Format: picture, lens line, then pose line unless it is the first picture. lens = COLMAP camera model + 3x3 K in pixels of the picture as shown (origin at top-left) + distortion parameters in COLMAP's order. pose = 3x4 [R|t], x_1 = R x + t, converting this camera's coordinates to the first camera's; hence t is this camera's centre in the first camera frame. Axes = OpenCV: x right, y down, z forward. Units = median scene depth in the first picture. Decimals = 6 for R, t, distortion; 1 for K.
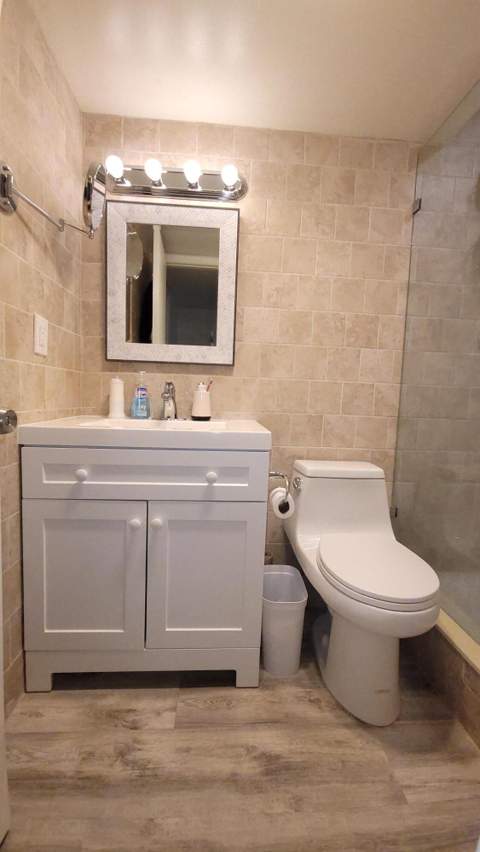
lens RADIAL K [[346.6, 0, 241.3], [0, 346.6, 424.3], [0, 0, 1]] dist [-0.000720, -0.005741]
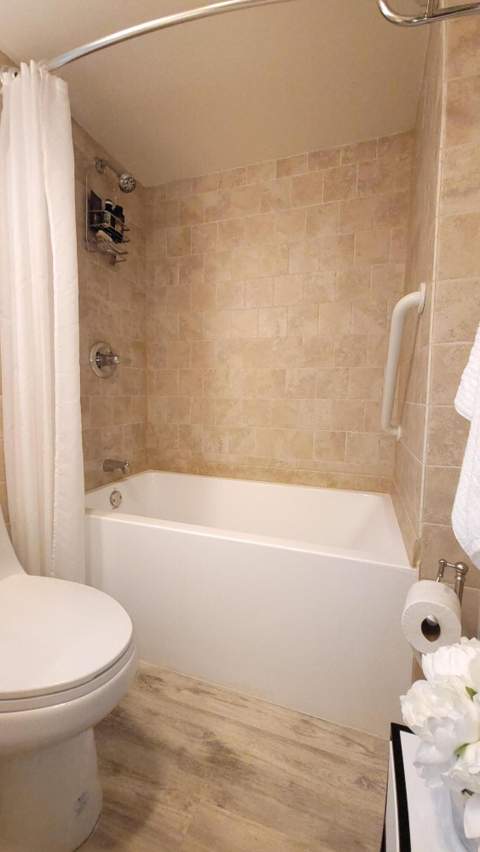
lens RADIAL K [[346.6, 0, 238.7], [0, 346.6, 423.7], [0, 0, 1]] dist [-0.000720, -0.005741]
pose [[0.917398, 0.003850, -0.397953, 0.392515], [-0.023576, 0.998723, -0.044687, 0.063967], [0.397273, 0.050378, 0.916317, 0.053937]]
